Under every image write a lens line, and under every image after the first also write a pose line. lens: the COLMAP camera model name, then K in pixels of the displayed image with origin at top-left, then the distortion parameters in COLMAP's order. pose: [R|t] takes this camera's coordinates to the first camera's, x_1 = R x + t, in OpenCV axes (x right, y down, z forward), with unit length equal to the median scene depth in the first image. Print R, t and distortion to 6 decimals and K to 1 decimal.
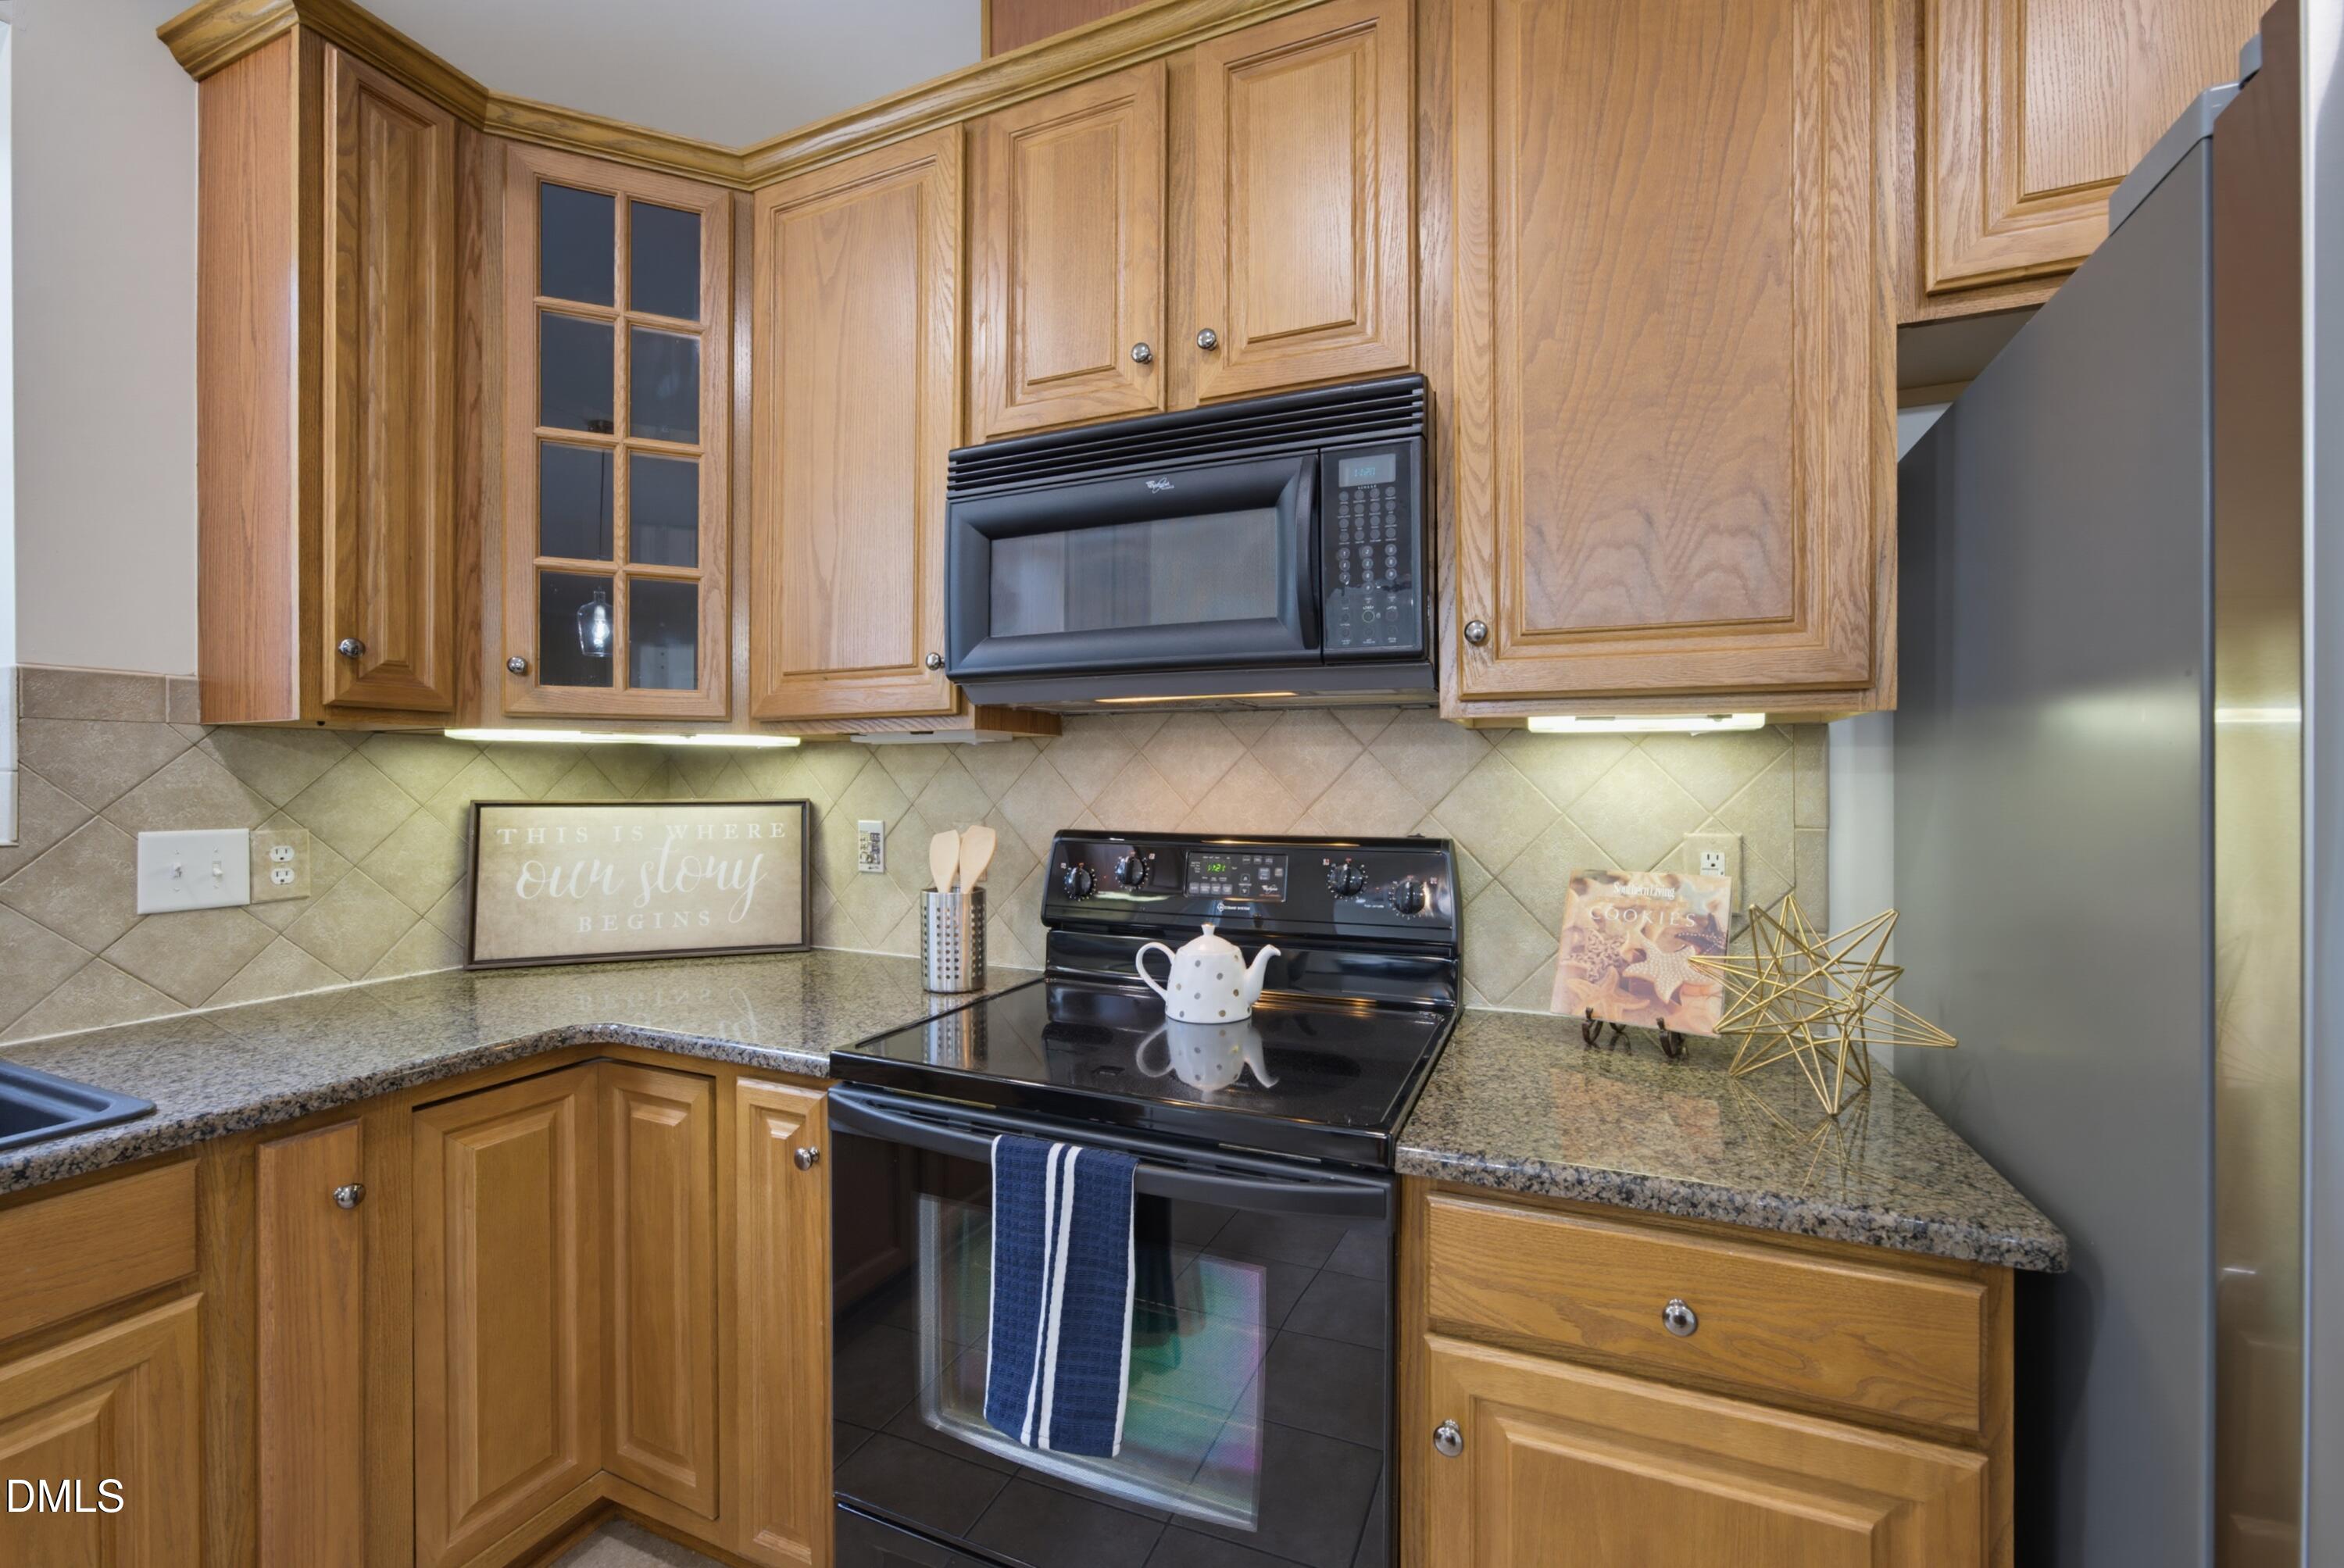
lens RADIAL K [[921.6, 0, 1196.2], [0, 921.6, 779.7], [0, 0, 1]] dist [-0.016341, 0.004398]
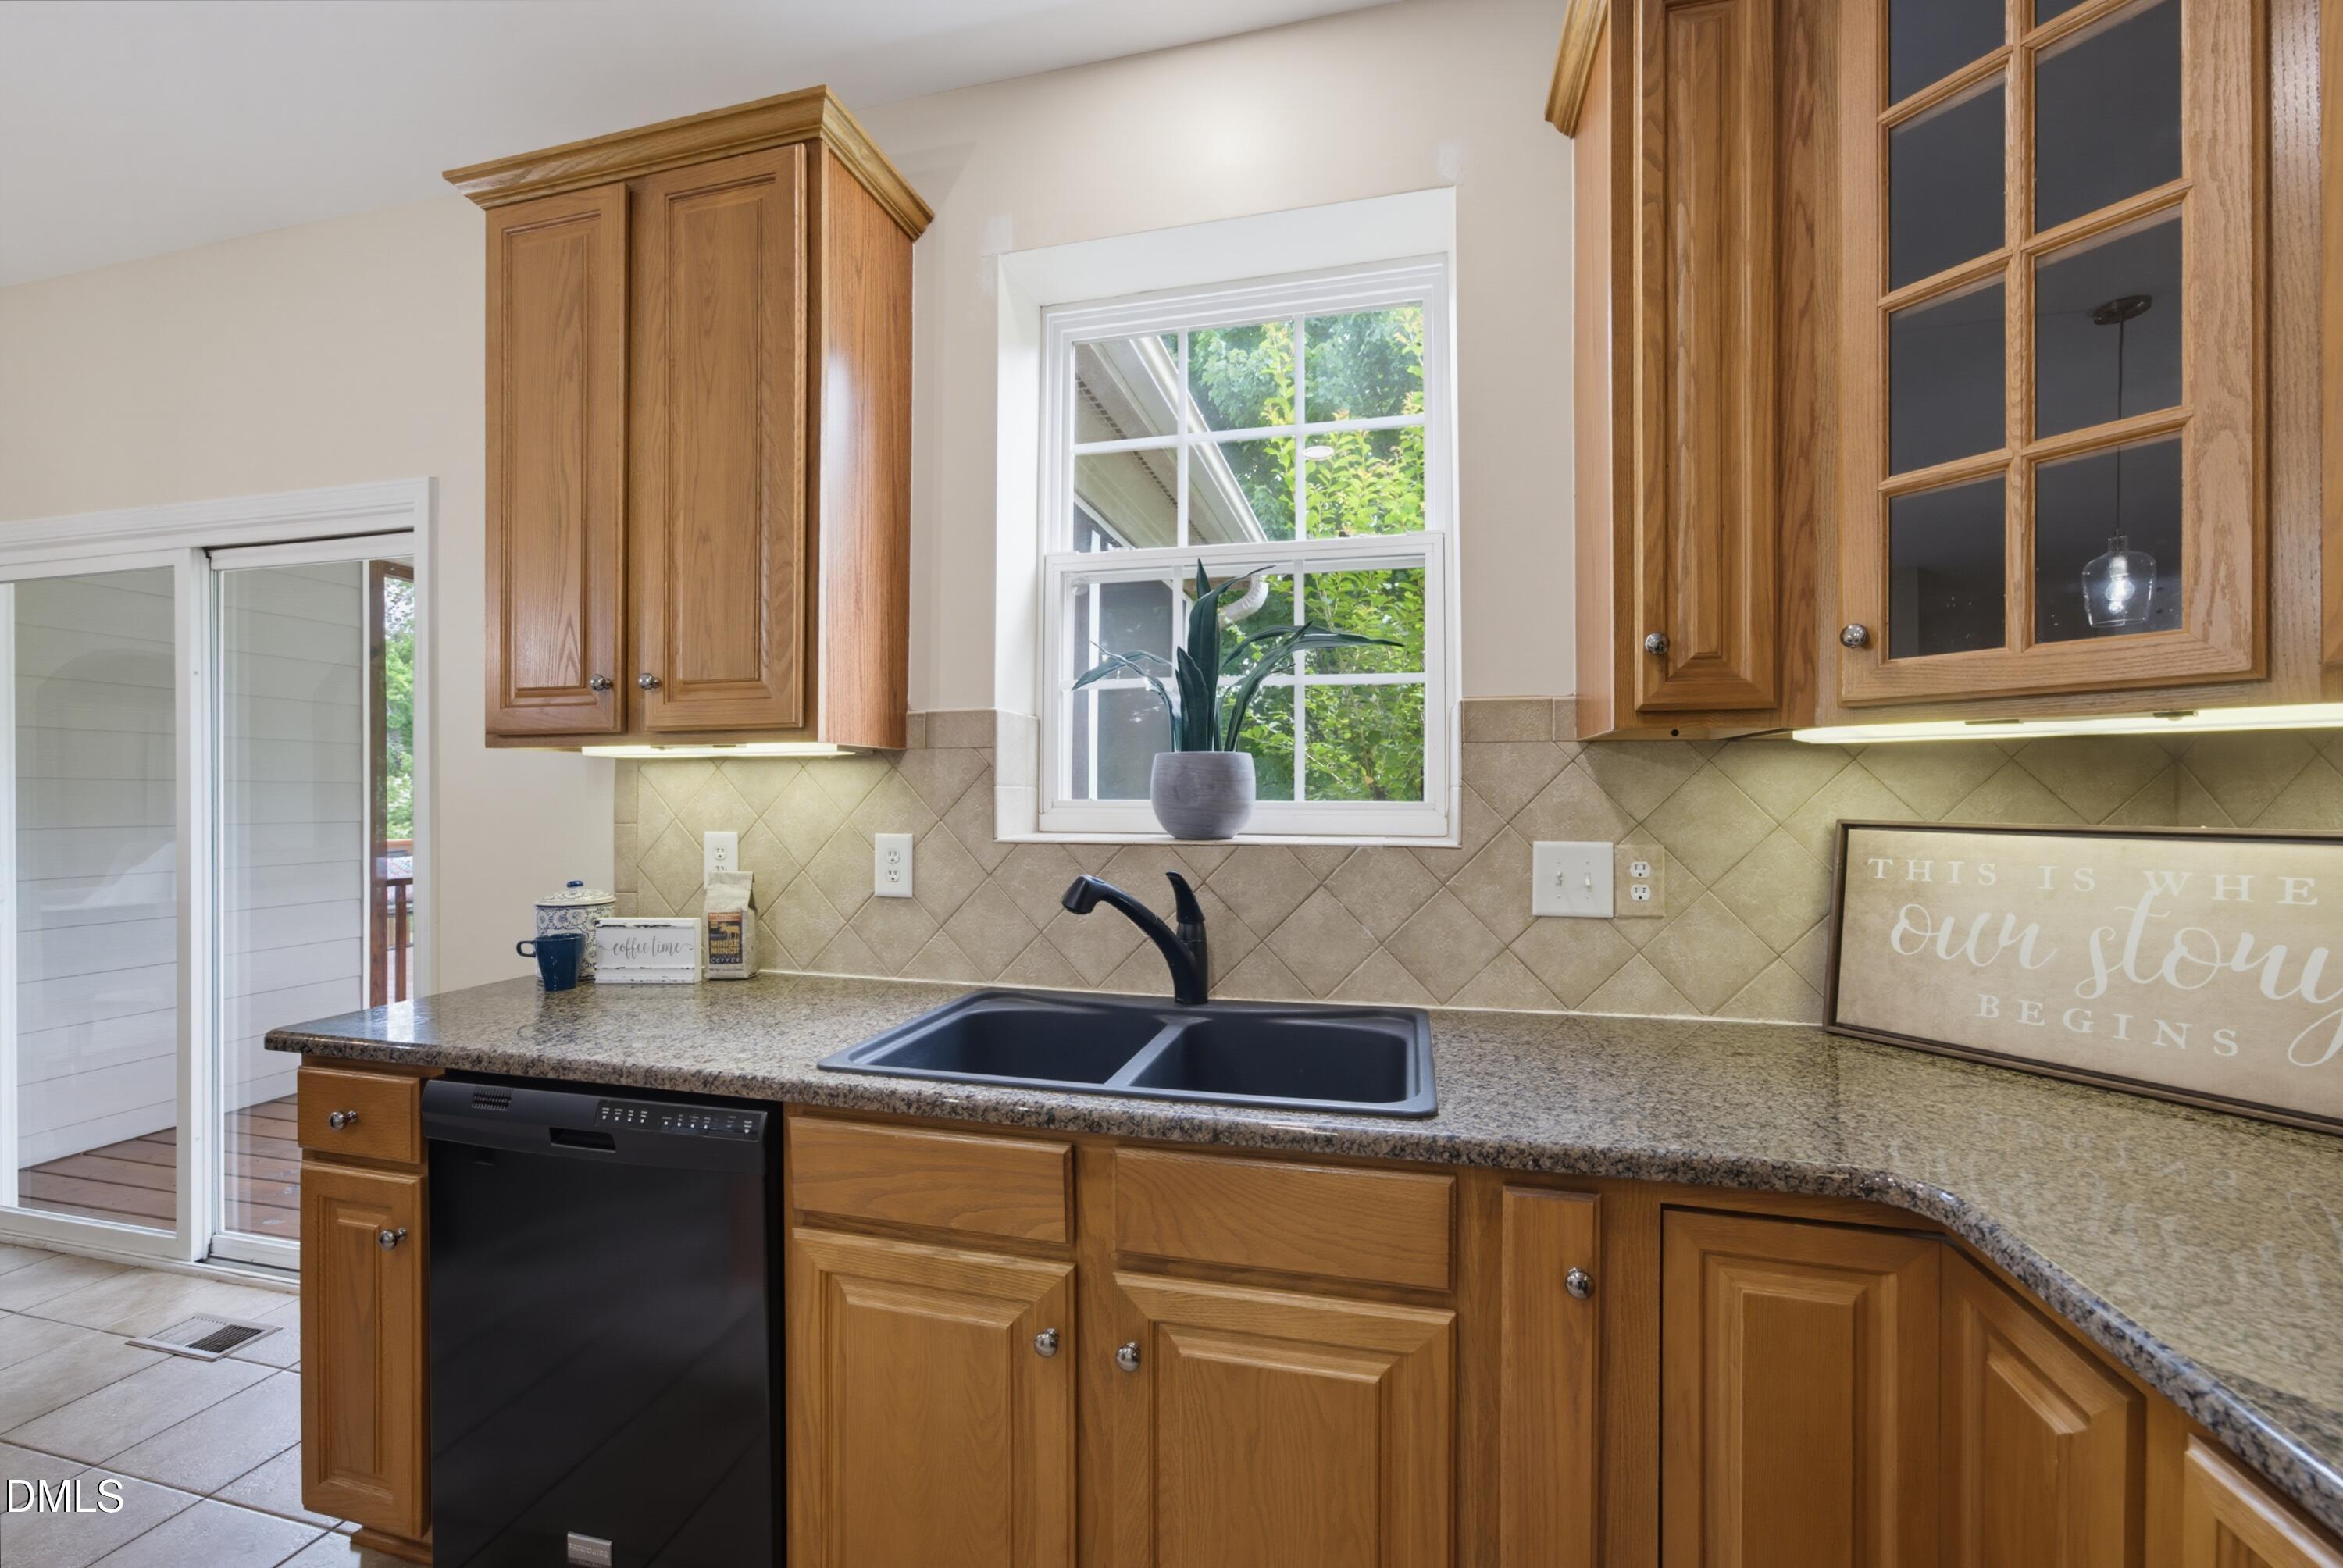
lens RADIAL K [[921.2, 0, 1168.8], [0, 921.2, 797.2], [0, 0, 1]] dist [-0.016341, 0.004398]
pose [[0.143144, 0.001859, -0.989700, -0.102724], [-0.000143, 0.999998, 0.001857, 0.001779], [0.989702, -0.000124, 0.143144, 0.357996]]
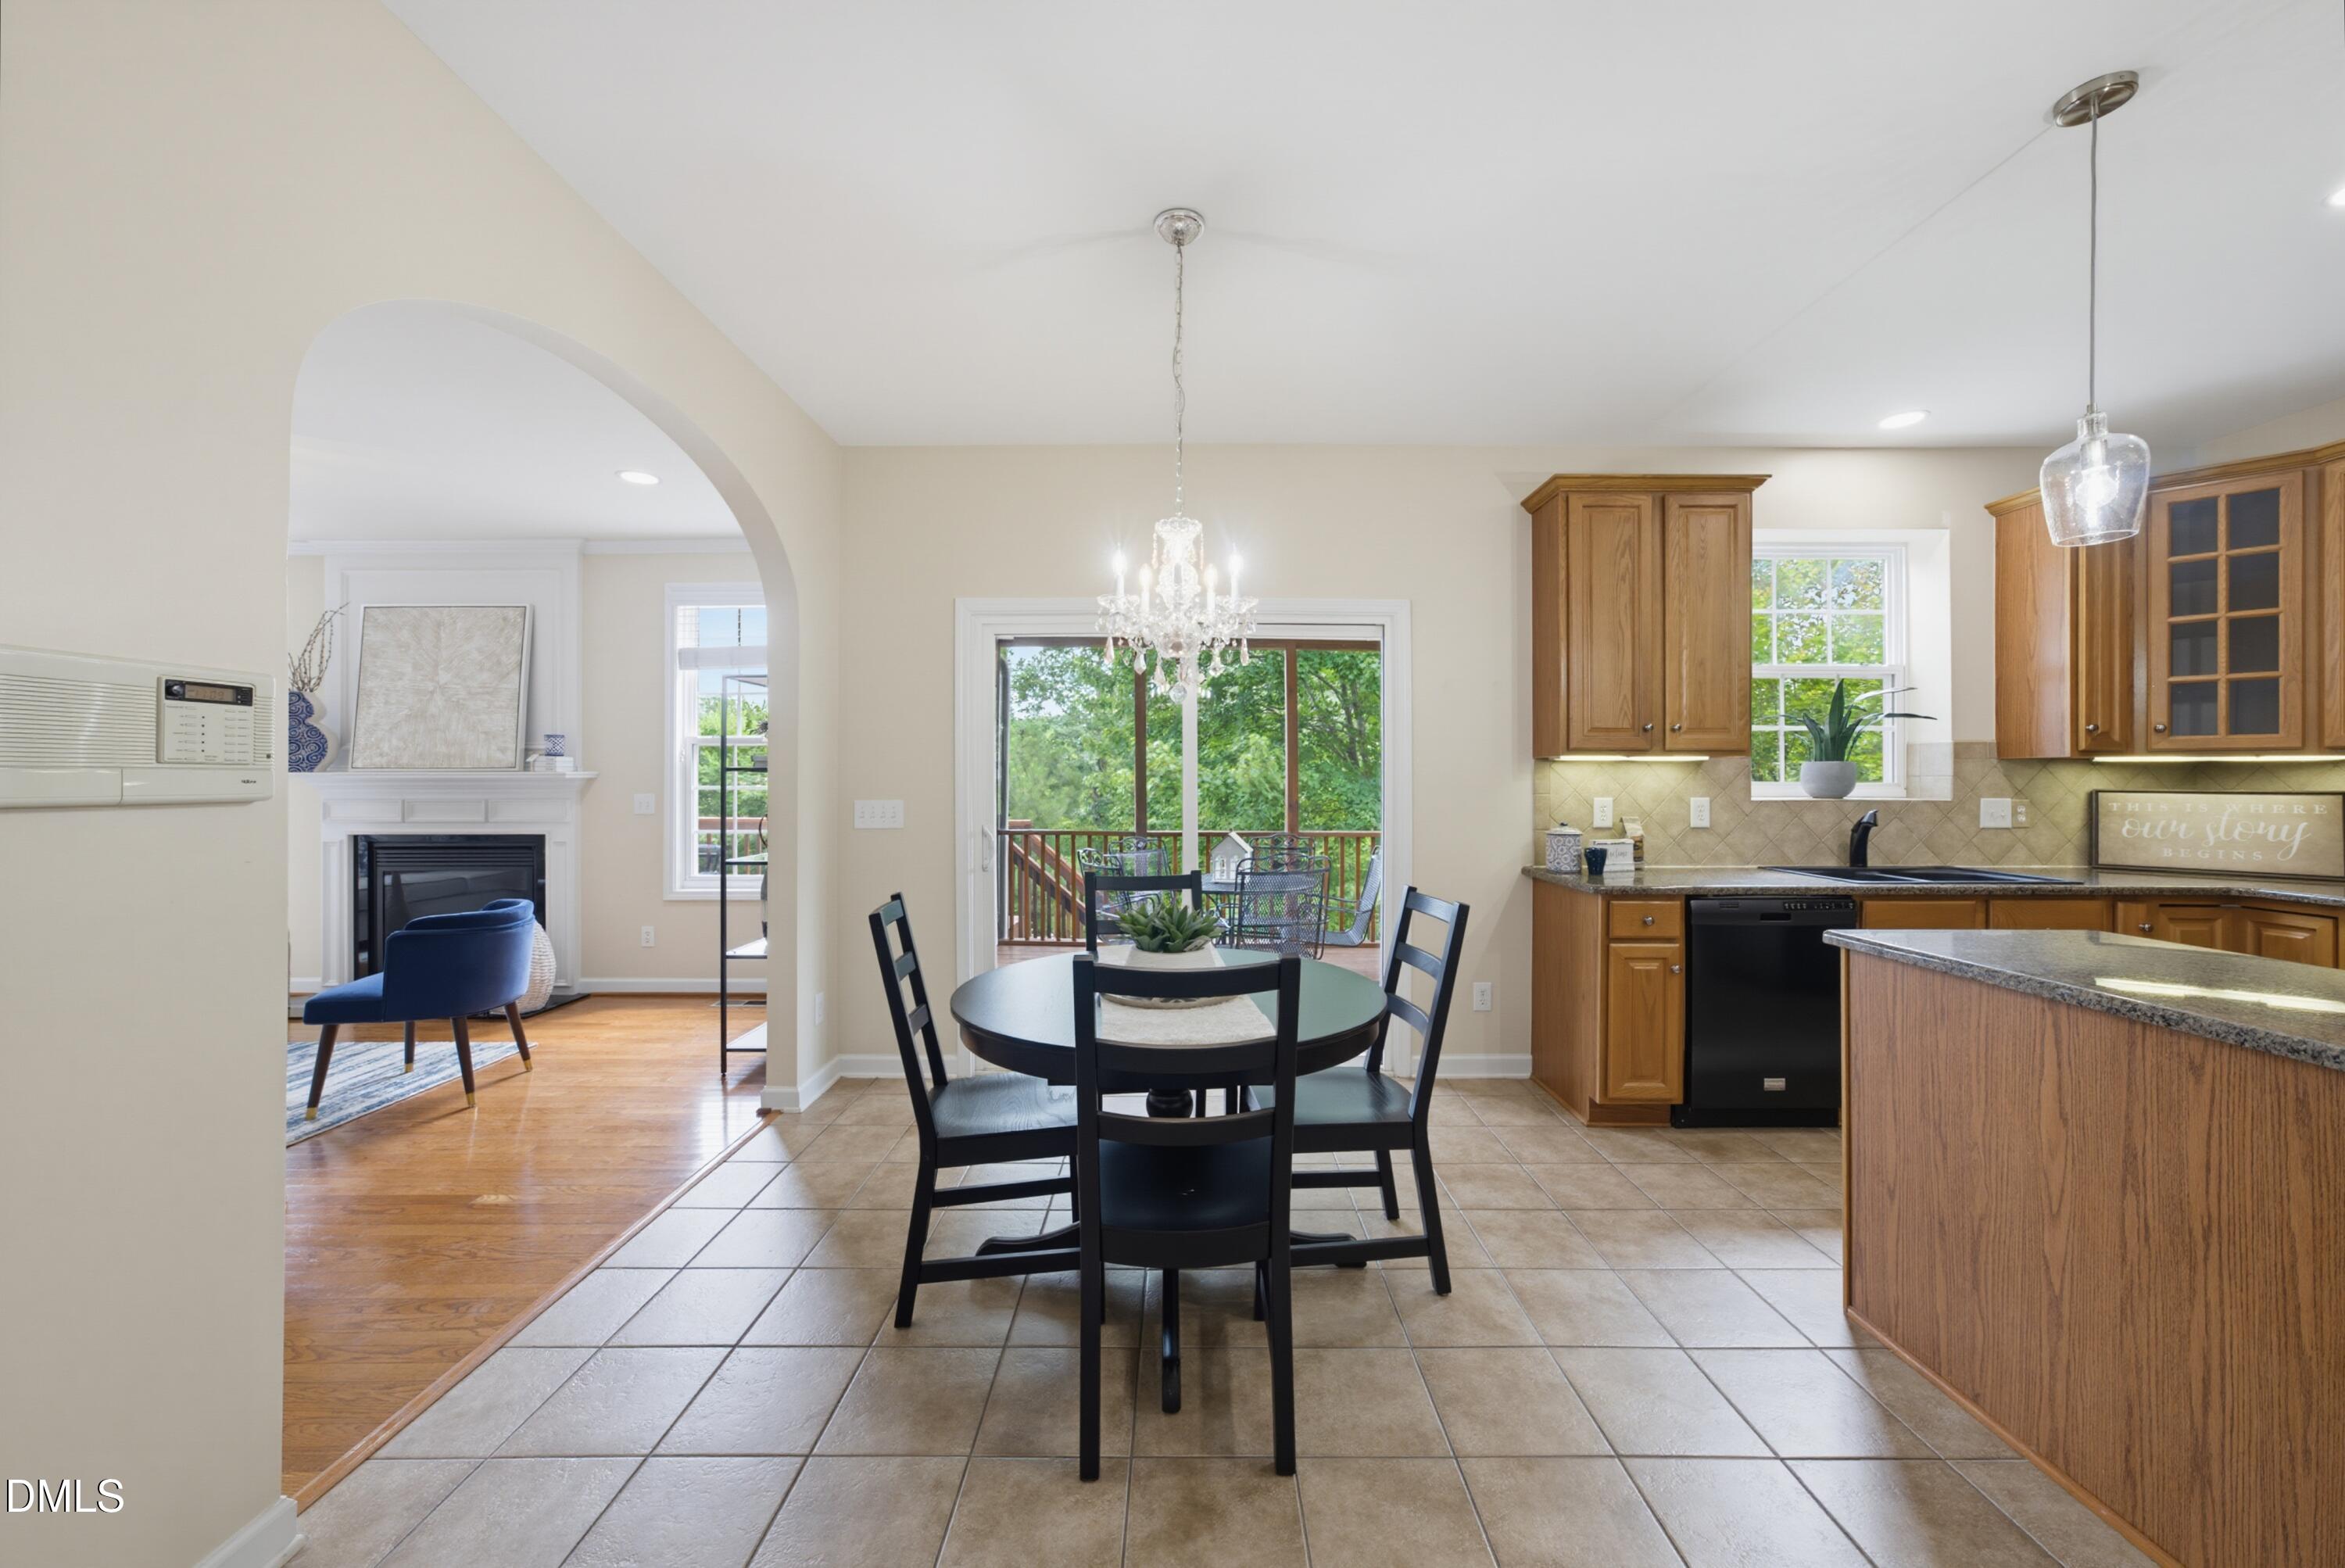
lens RADIAL K [[844.9, 0, 1160.3], [0, 844.9, 777.0], [0, 0, 1]] dist [0.011975, 0.000379]
pose [[0.399533, -0.000943, -0.916718, 0.207845], [-0.001702, 0.999997, -0.001771, 0.000999], [0.916717, 0.002268, 0.399530, -2.106499]]
